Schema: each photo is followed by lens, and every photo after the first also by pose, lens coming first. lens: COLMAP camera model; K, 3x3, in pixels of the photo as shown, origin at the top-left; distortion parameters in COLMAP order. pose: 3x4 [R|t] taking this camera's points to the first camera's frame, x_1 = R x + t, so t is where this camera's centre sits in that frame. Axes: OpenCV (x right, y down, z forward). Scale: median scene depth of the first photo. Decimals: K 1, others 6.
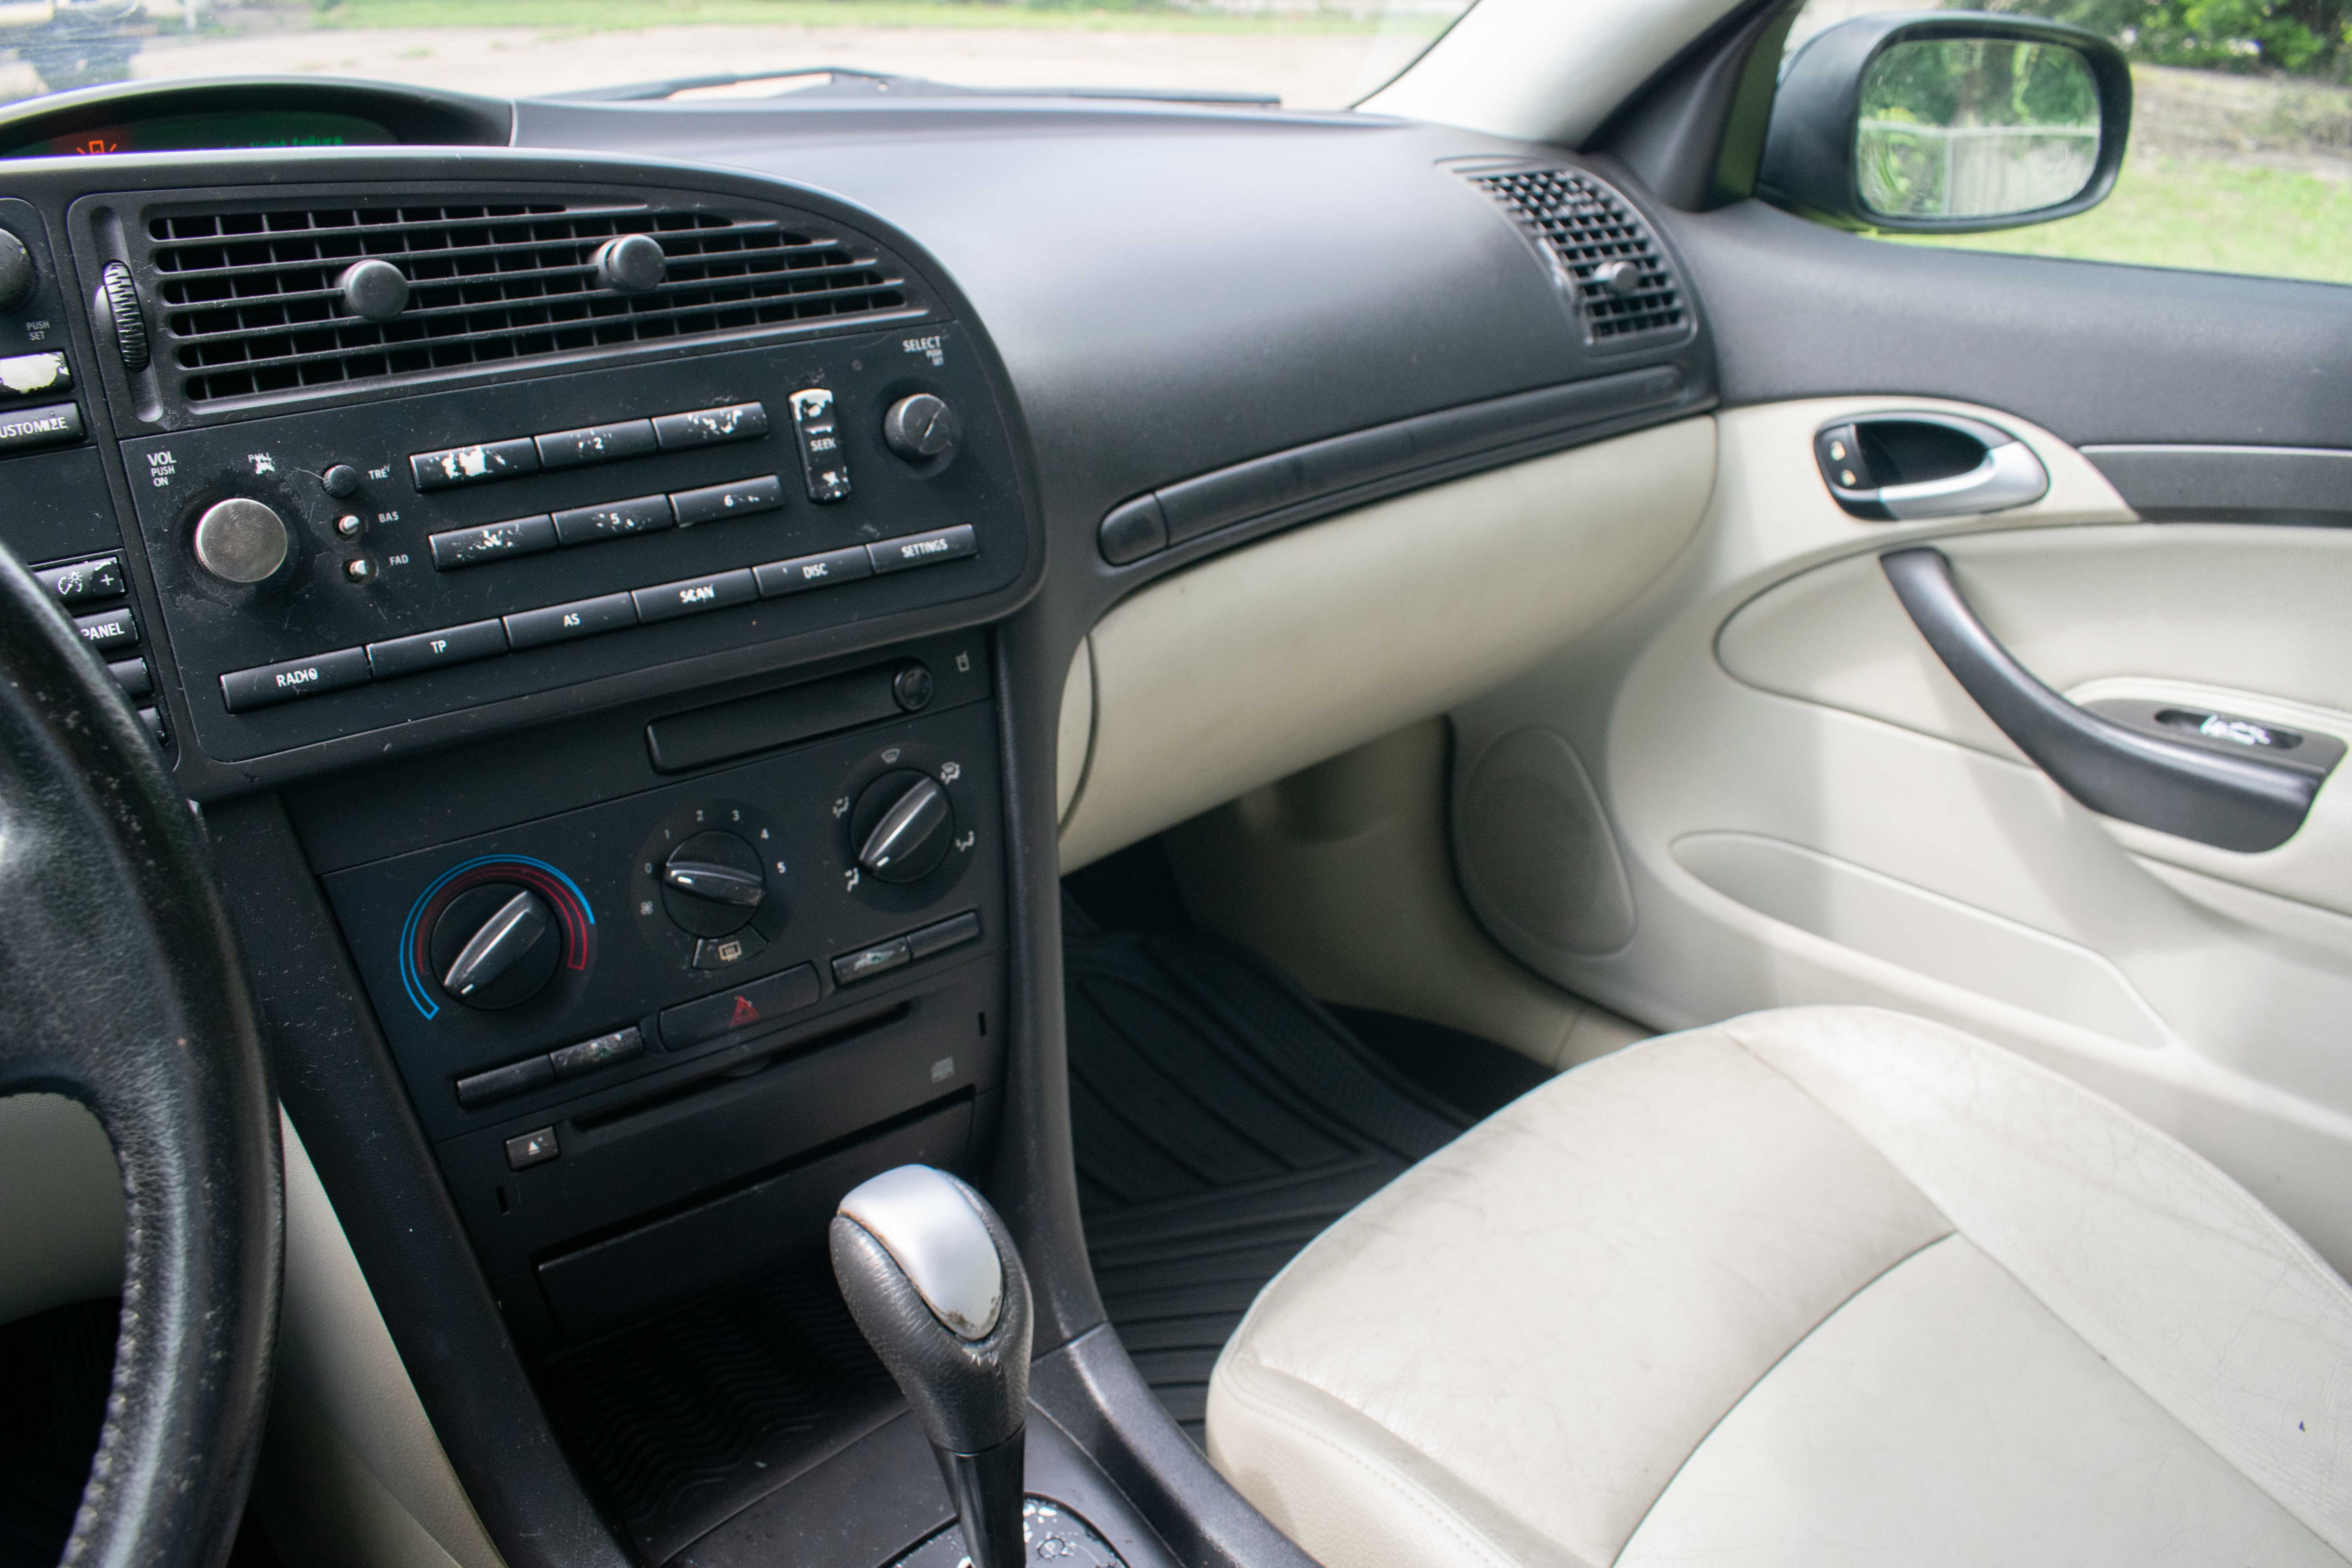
lens RADIAL K [[1815.3, 0, 1178.5], [0, 1815.3, 794.1], [0, 0, 1]] dist [-0.104495, 0.020046]
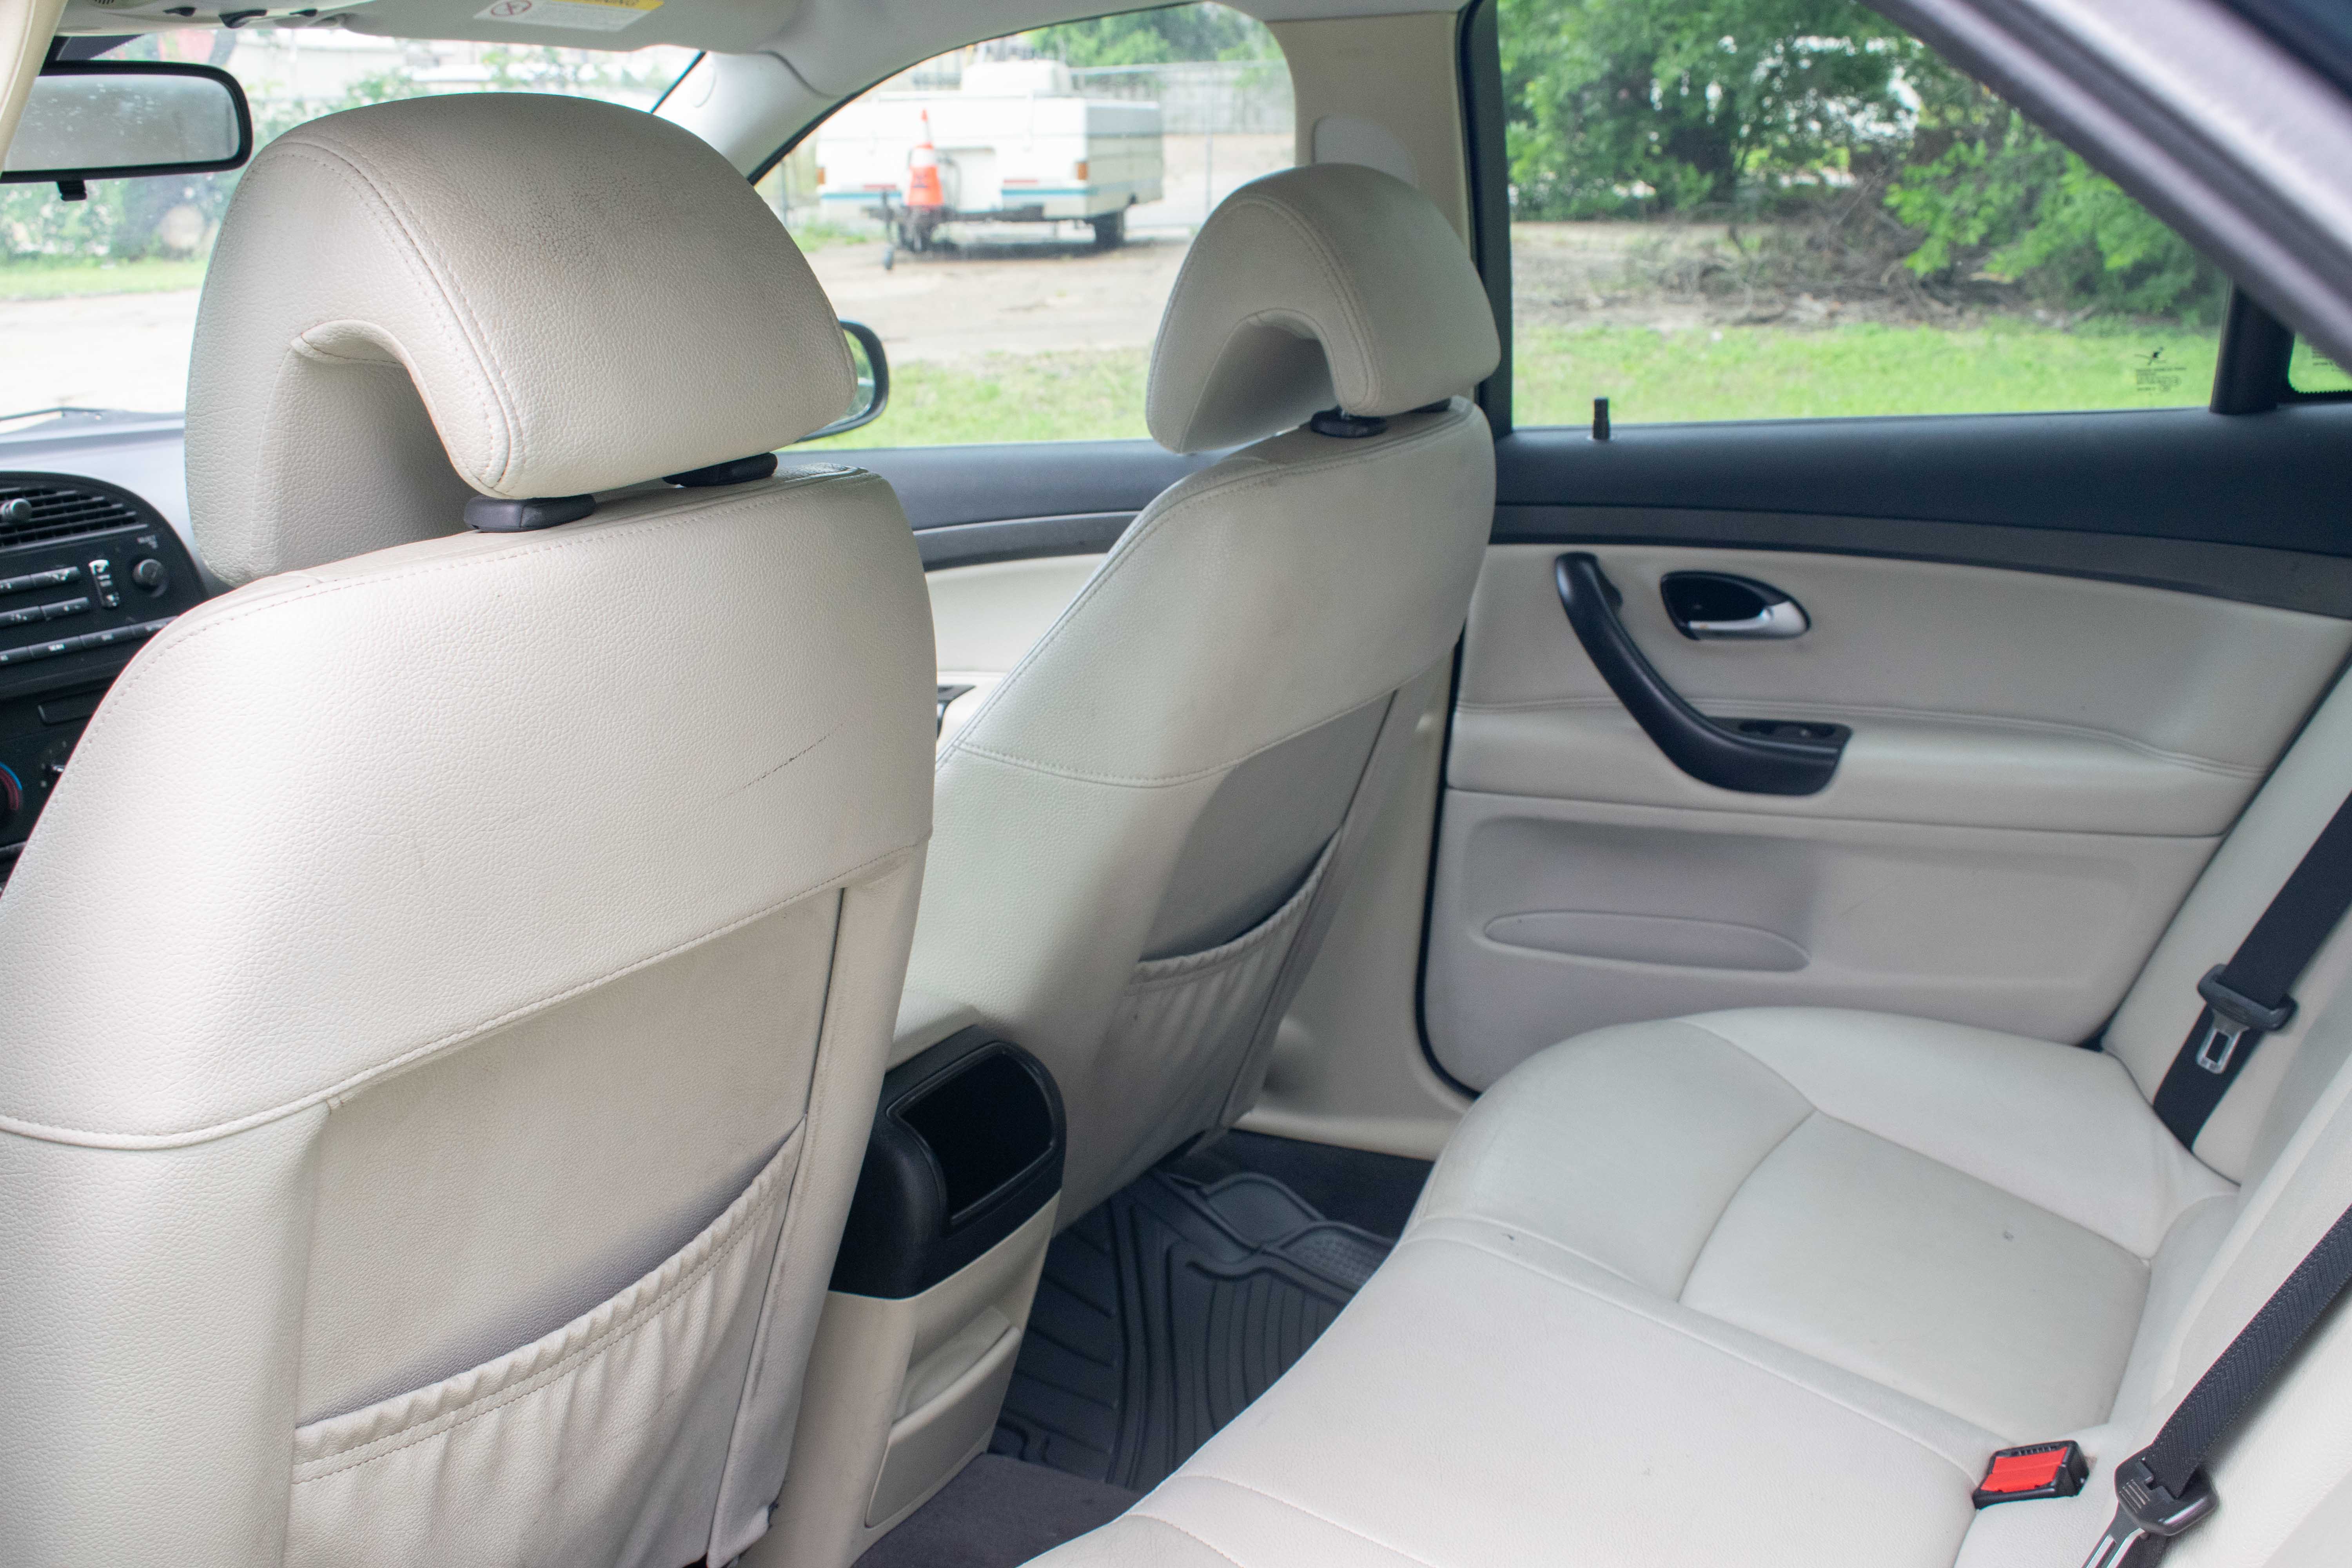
lens RADIAL K [[2359.6, 0, 1164.1], [0, 2359.6, 765.0], [0, 0, 1]] dist [-0.082252, 0.000000]
pose [[0.952903, -0.117763, 0.279476, 0.227517], [0.167299, 0.972748, -0.160539, 0.707317], [-0.252955, 0.199735, 0.946636, -2.023909]]
